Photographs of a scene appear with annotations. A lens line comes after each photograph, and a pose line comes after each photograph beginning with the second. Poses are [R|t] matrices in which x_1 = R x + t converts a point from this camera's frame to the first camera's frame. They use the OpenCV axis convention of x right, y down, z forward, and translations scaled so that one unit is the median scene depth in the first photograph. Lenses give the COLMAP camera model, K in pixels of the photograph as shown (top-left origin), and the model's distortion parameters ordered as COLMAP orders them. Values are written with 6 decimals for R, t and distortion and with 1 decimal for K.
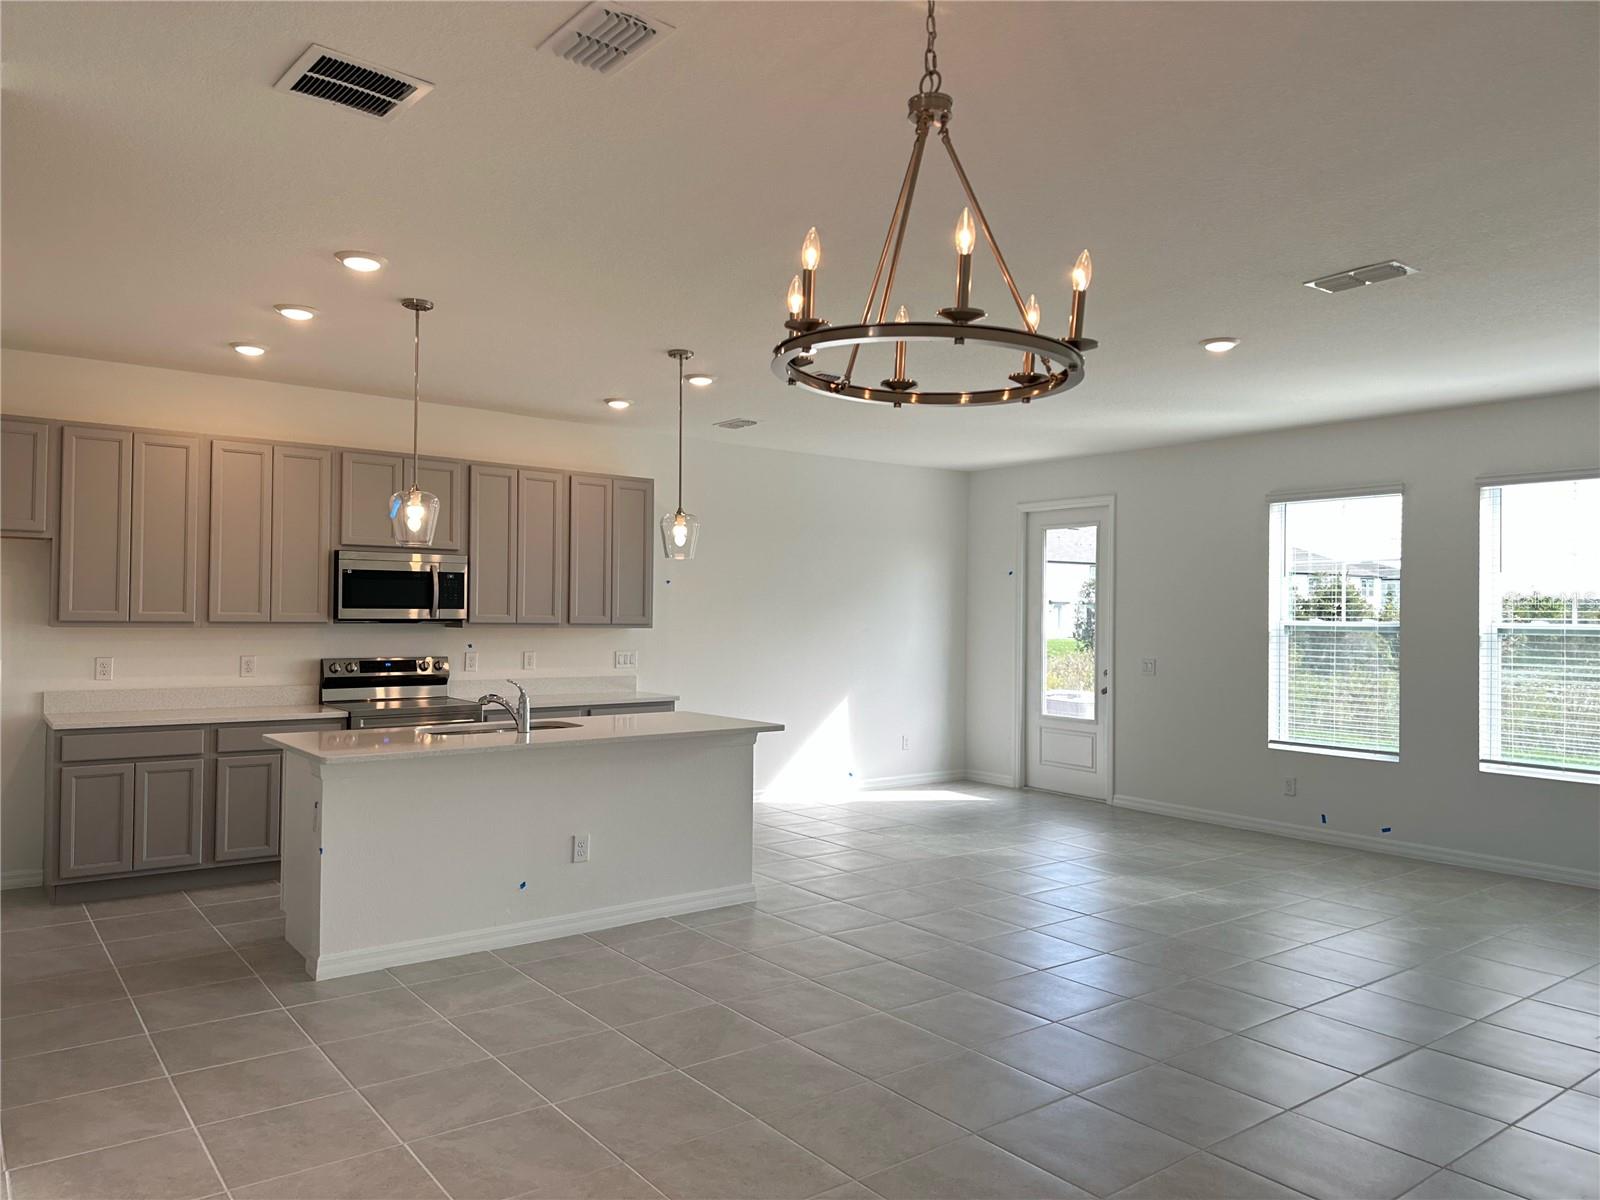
lens RADIAL K [[1124.7, 0, 802.3], [0, 1124.7, 601.8], [0, 0, 1]] dist [0.000308, -0.004150]
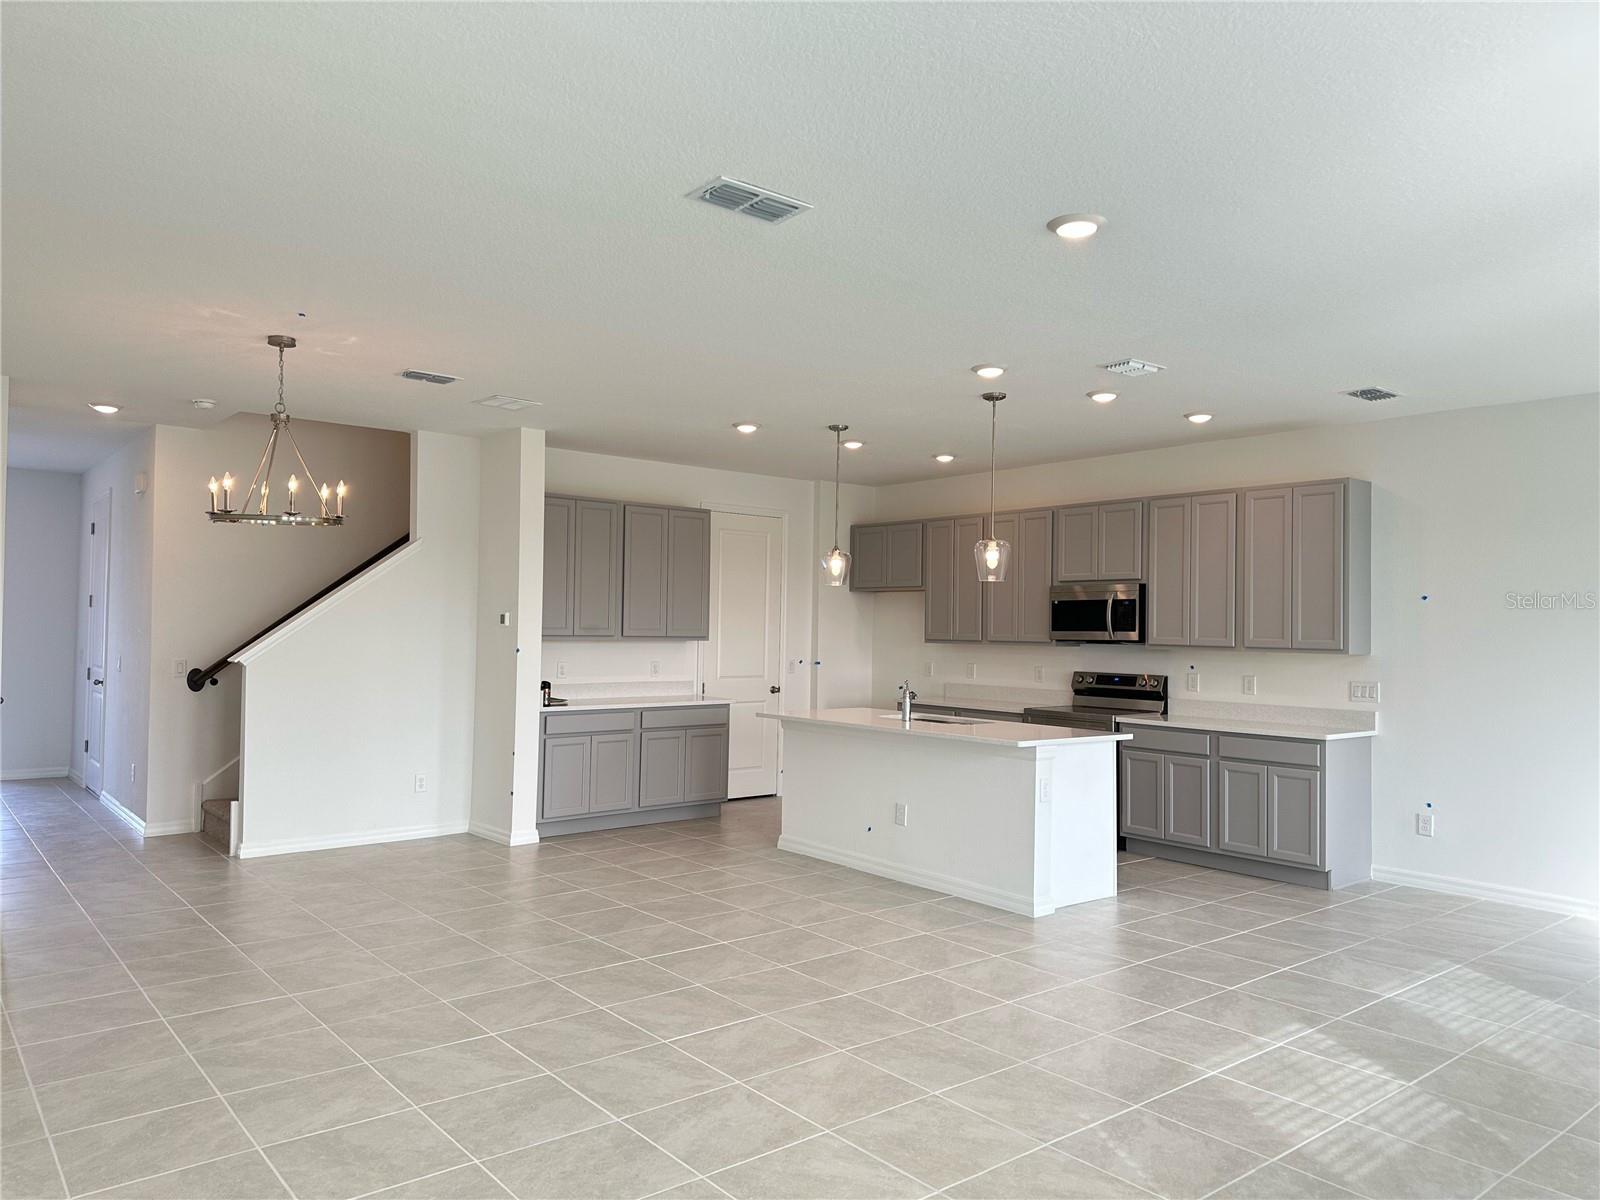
lens RADIAL K [[1124.7, 0, 802.2], [0, 1124.7, 598.5], [0, 0, 1]] dist [0.000308, -0.004150]
pose [[0.017824, -0.040496, -0.999021, 0.828833], [-0.004895, 0.999164, -0.040589, 0.021054], [0.999829, 0.005614, 0.017611, 0.662211]]
